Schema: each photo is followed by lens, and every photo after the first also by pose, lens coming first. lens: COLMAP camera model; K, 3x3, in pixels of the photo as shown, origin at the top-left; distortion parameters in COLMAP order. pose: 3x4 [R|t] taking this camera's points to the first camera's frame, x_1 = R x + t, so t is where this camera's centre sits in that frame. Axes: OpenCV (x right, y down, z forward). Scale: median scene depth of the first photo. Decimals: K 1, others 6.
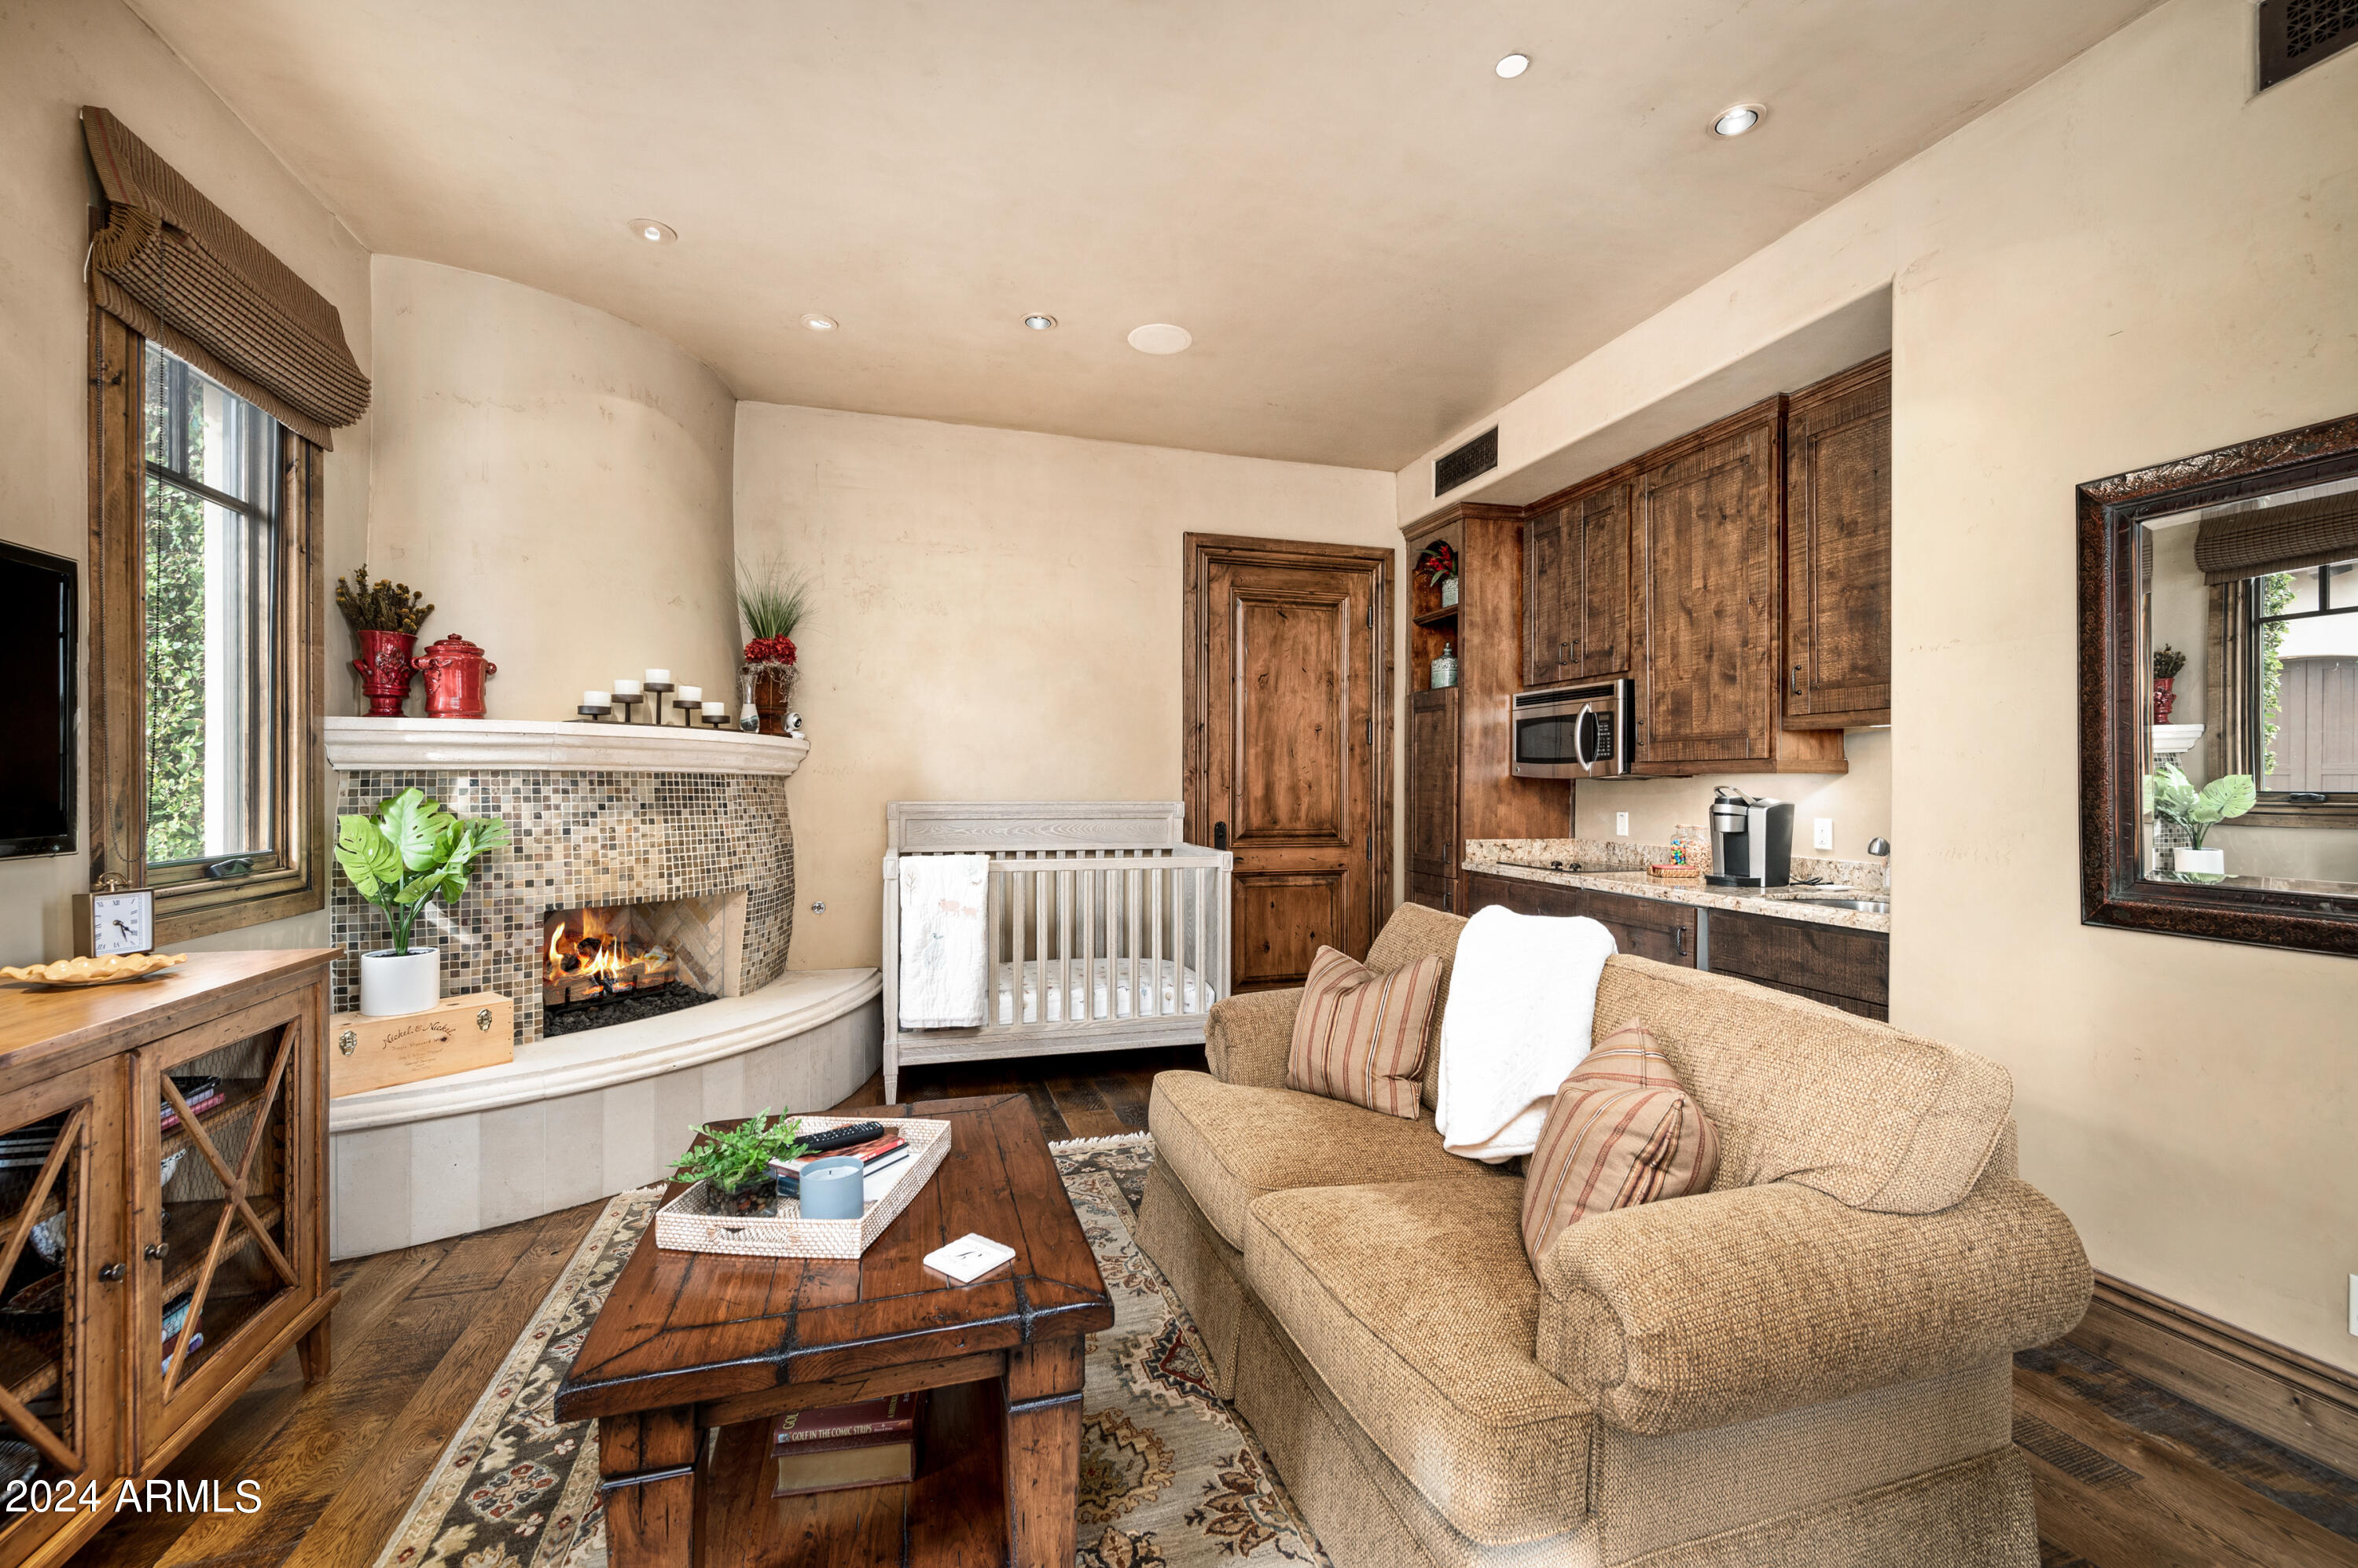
lens RADIAL K [[1024.9, 0, 1184.1], [0, 1024.9, 781.7], [0, 0, 1]] dist [0.000120, 0.000030]
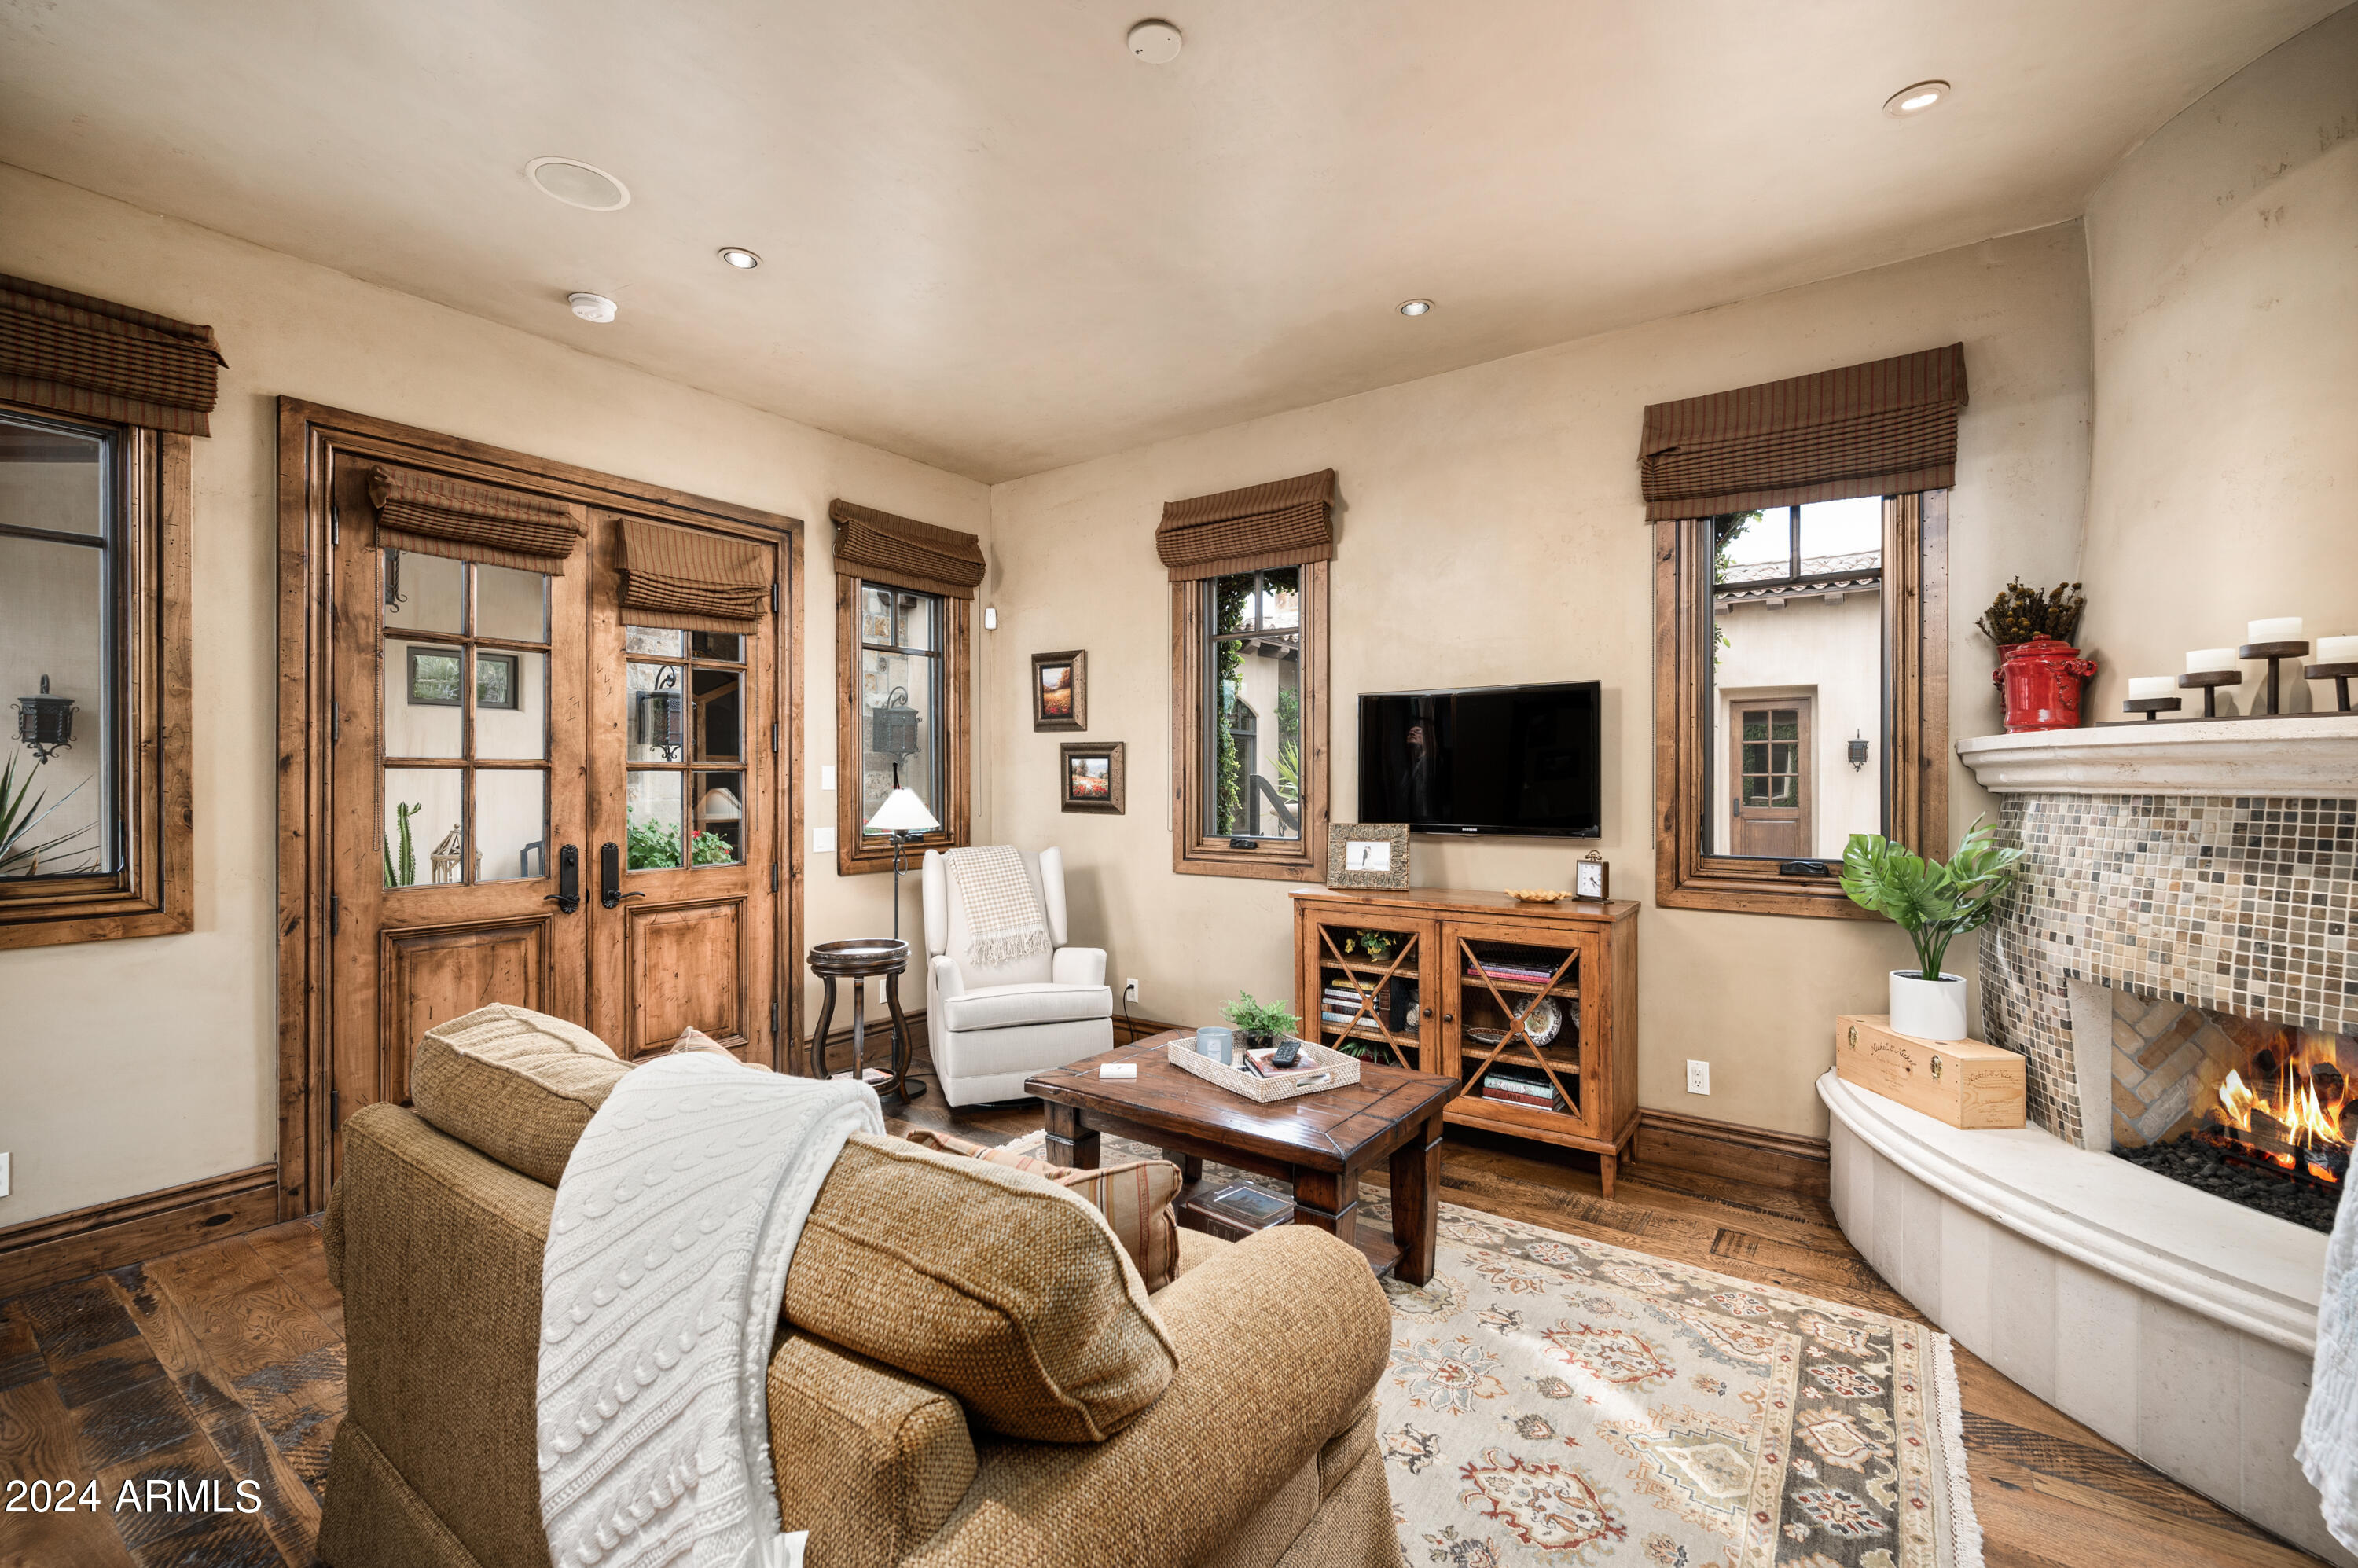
lens RADIAL K [[1024.9, 0, 1184.5], [0, 1024.9, 785.1], [0, 0, 1]] dist [0.000120, 0.000030]
pose [[-0.812692, -0.002345, -0.582689, 0.345116], [-0.003068, 0.999995, 0.000254, -0.014774], [0.582686, 0.001994, -0.812695, 1.186374]]
